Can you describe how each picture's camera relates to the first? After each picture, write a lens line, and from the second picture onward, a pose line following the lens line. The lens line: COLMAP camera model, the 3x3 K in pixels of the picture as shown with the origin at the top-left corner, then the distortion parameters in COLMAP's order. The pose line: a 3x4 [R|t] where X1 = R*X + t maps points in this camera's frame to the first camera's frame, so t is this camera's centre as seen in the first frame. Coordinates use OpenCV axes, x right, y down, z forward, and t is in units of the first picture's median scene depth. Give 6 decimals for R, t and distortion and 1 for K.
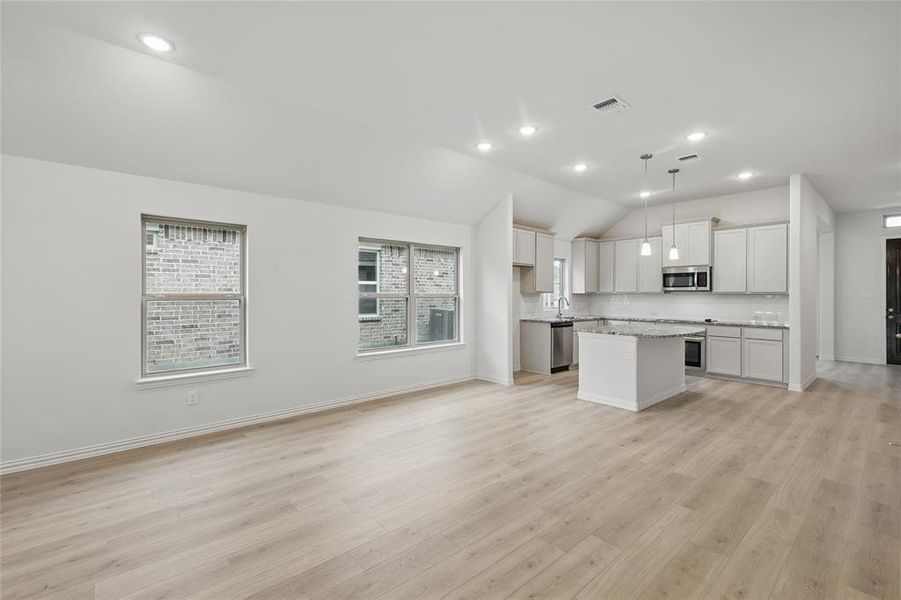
lens RADIAL K [[396.8, 0, 452.1], [0, 396.8, 294.6], [0, 0, 1]] dist [0.002859, -0.000181]
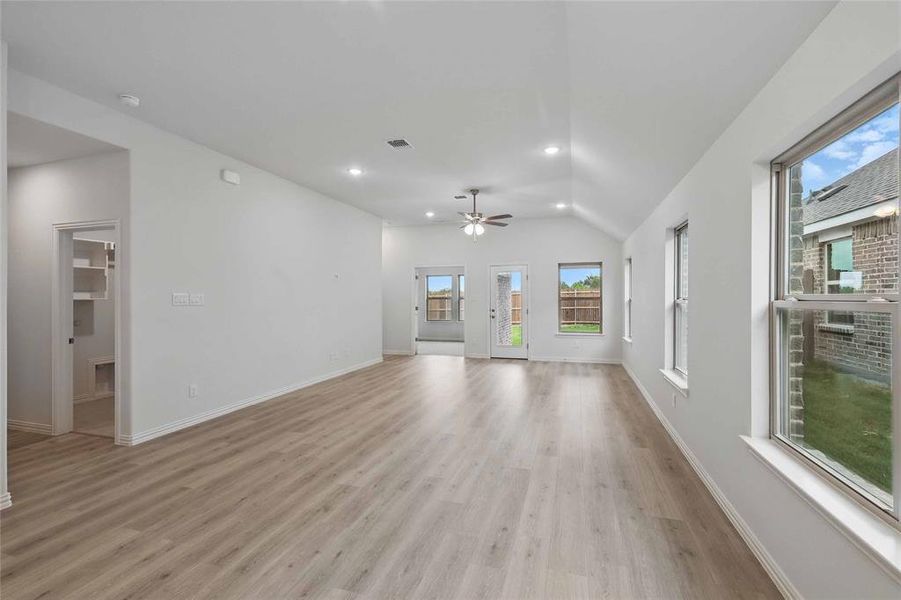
lens RADIAL K [[394.3, 0, 451.8], [0, 394.3, 297.5], [0, 0, 1]] dist [0.001814, 0.000316]
pose [[-0.855068, 0.002609, -0.518509, 0.209707], [0.001067, 0.999994, 0.003273, -0.003304], [0.518514, 0.002245, -0.855066, 0.939554]]
